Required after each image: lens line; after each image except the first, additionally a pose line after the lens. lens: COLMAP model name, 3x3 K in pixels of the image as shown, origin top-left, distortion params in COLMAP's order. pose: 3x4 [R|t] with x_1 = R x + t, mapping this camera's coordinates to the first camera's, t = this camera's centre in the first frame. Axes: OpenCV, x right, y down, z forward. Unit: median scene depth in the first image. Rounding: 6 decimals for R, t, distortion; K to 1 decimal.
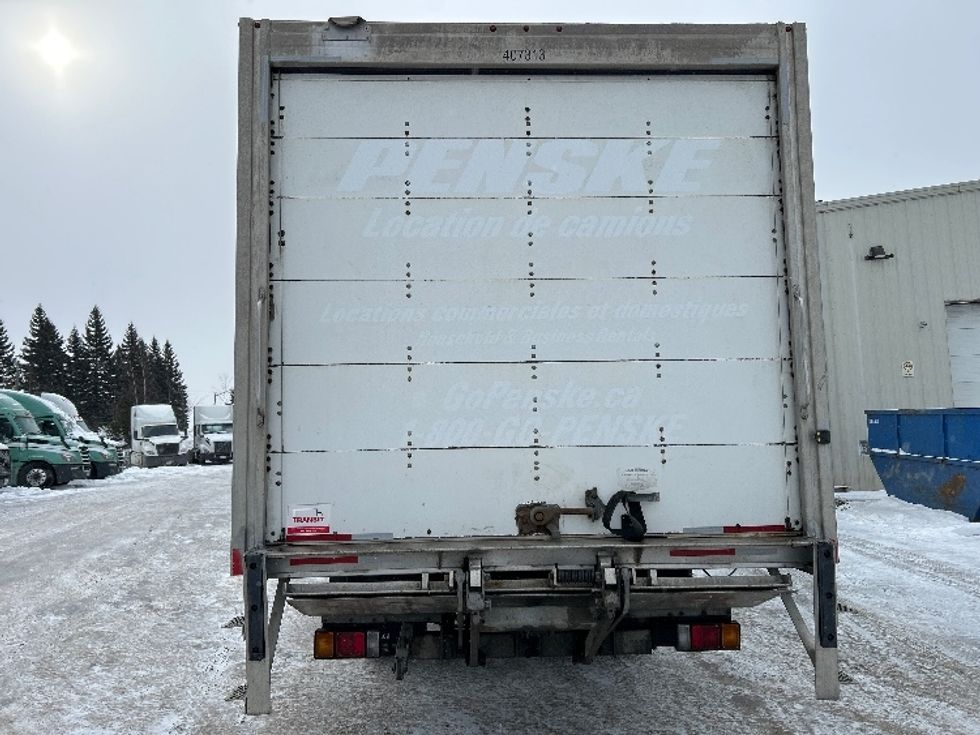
lens RADIAL K [[746.4, 0, 487.8], [0, 746.4, 382.4], [0, 0, 1]] dist [0.006354, 0.000672]
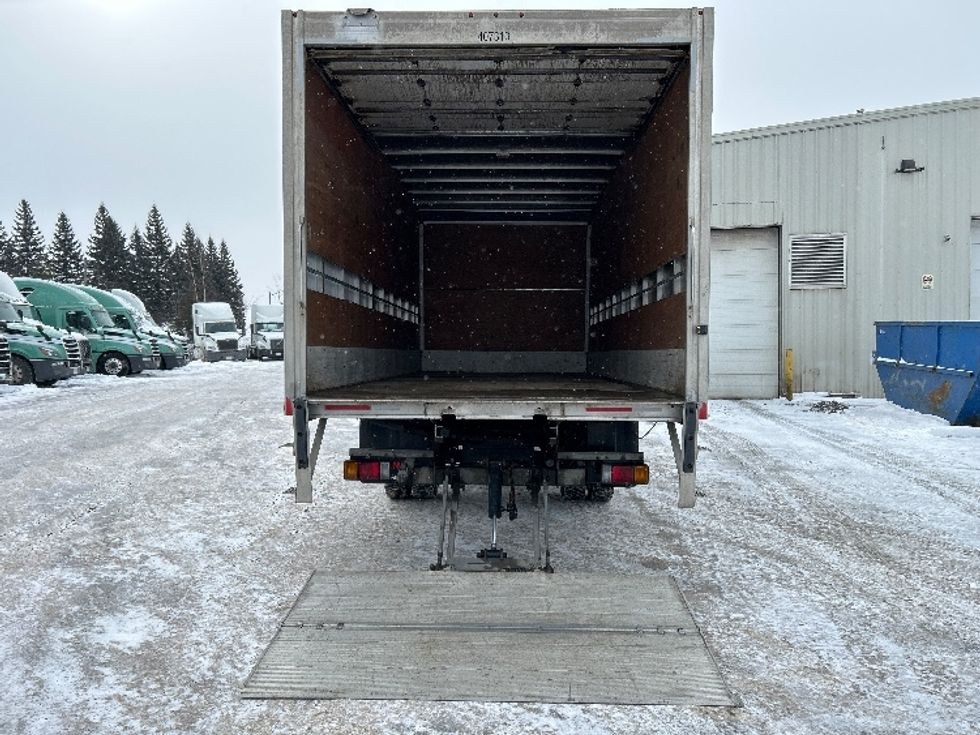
lens RADIAL K [[756.9, 0, 489.5], [0, 756.9, 410.7], [0, 0, 1]] dist [0.015097, 0.002213]
pose [[0.997335, 0.030467, -0.066298, 0.112631], [-0.019401, 0.986671, 0.161568, -0.002143], [0.070337, -0.159851, 0.984632, -0.320696]]
